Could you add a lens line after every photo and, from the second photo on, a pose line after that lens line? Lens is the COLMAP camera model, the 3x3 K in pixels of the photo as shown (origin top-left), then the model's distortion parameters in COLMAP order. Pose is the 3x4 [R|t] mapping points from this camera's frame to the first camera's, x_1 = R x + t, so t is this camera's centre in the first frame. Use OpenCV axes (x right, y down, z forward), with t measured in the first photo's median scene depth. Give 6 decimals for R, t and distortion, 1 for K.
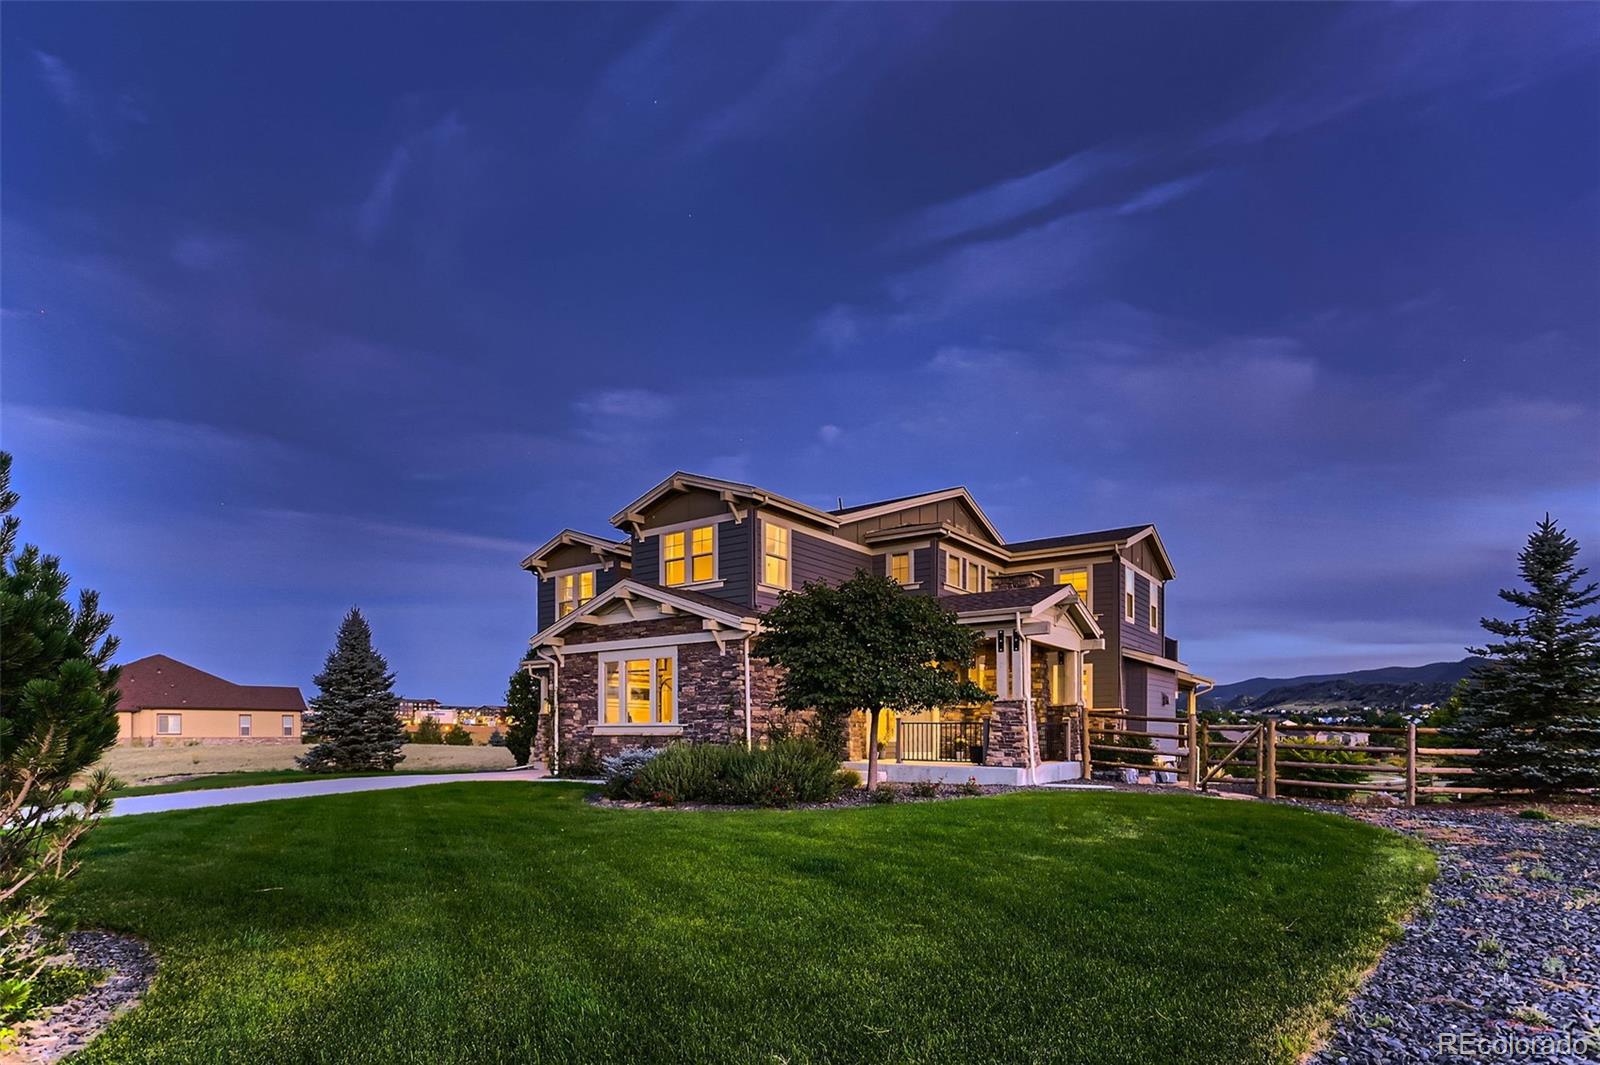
lens RADIAL K [[782.2, 0, 799.6], [0, 782.2, 515.0], [0, 0, 1]] dist [-0.017073, 0.000479]
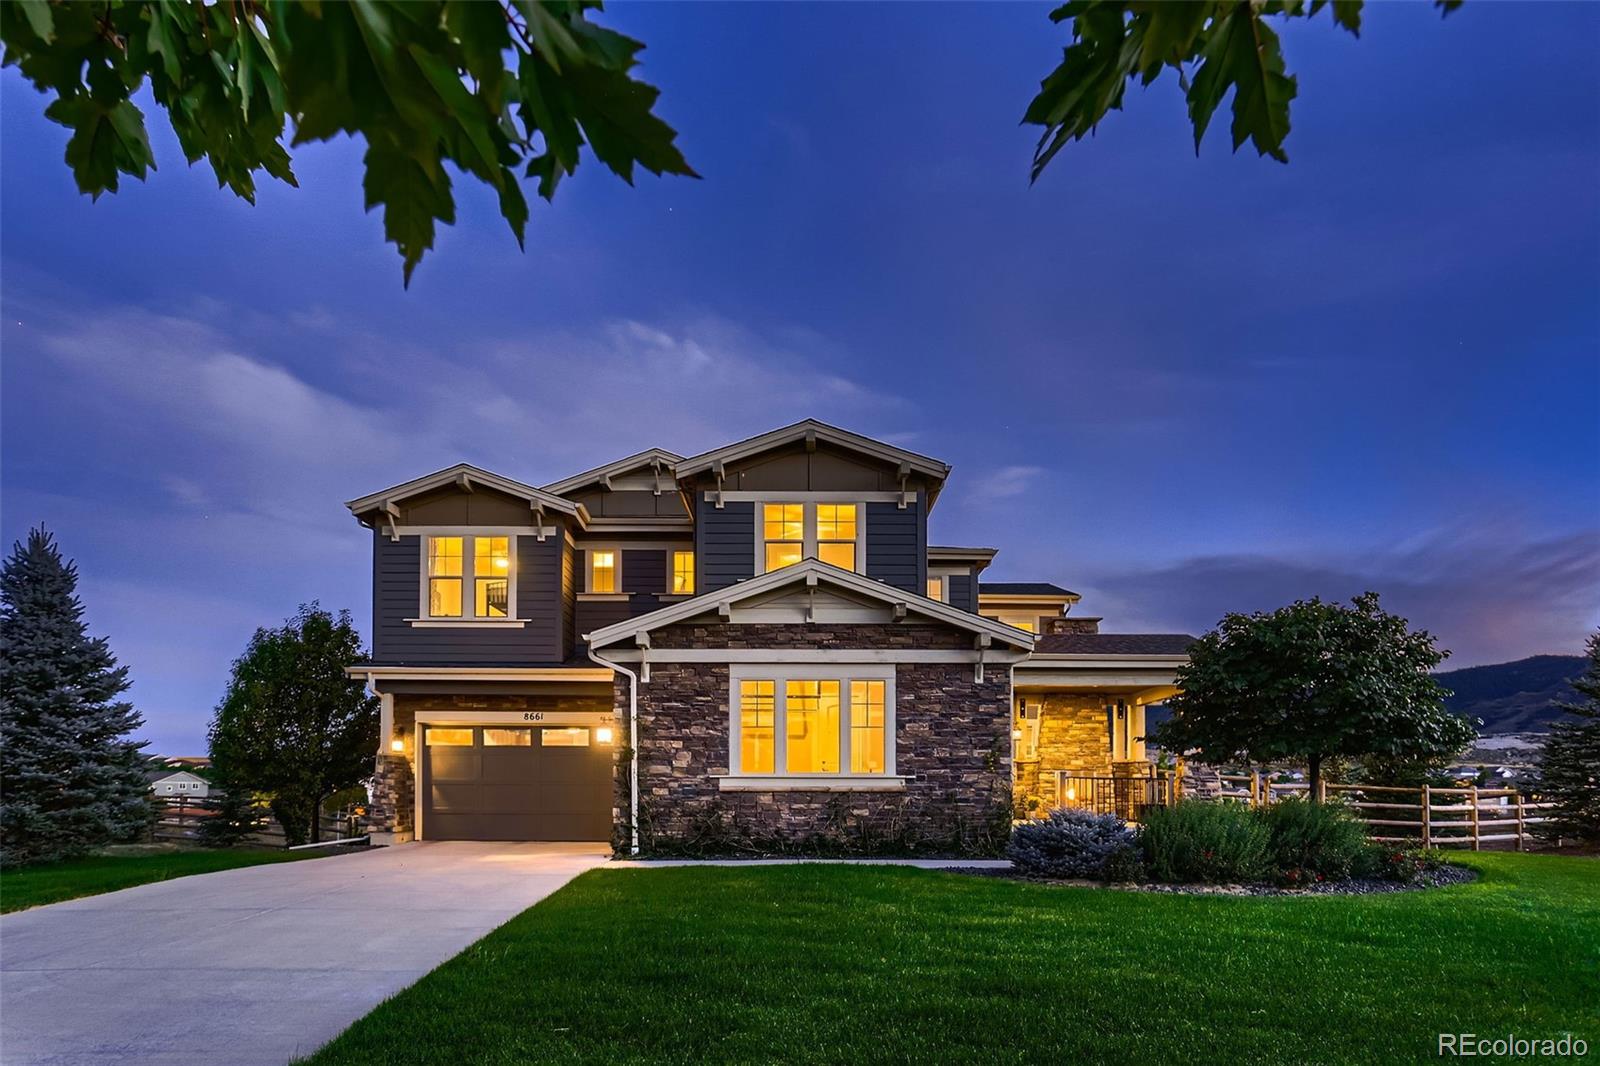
lens RADIAL K [[879.5, 0, 800.6], [0, 879.5, 586.4], [0, 0, 1]] dist [-0.019250, 0.000608]
pose [[0.821153, 0.134870, 0.554542, -0.626741], [-0.157274, 0.987528, -0.007287, 0.108854], [-0.548609, -0.081231, 0.832124, 0.367828]]
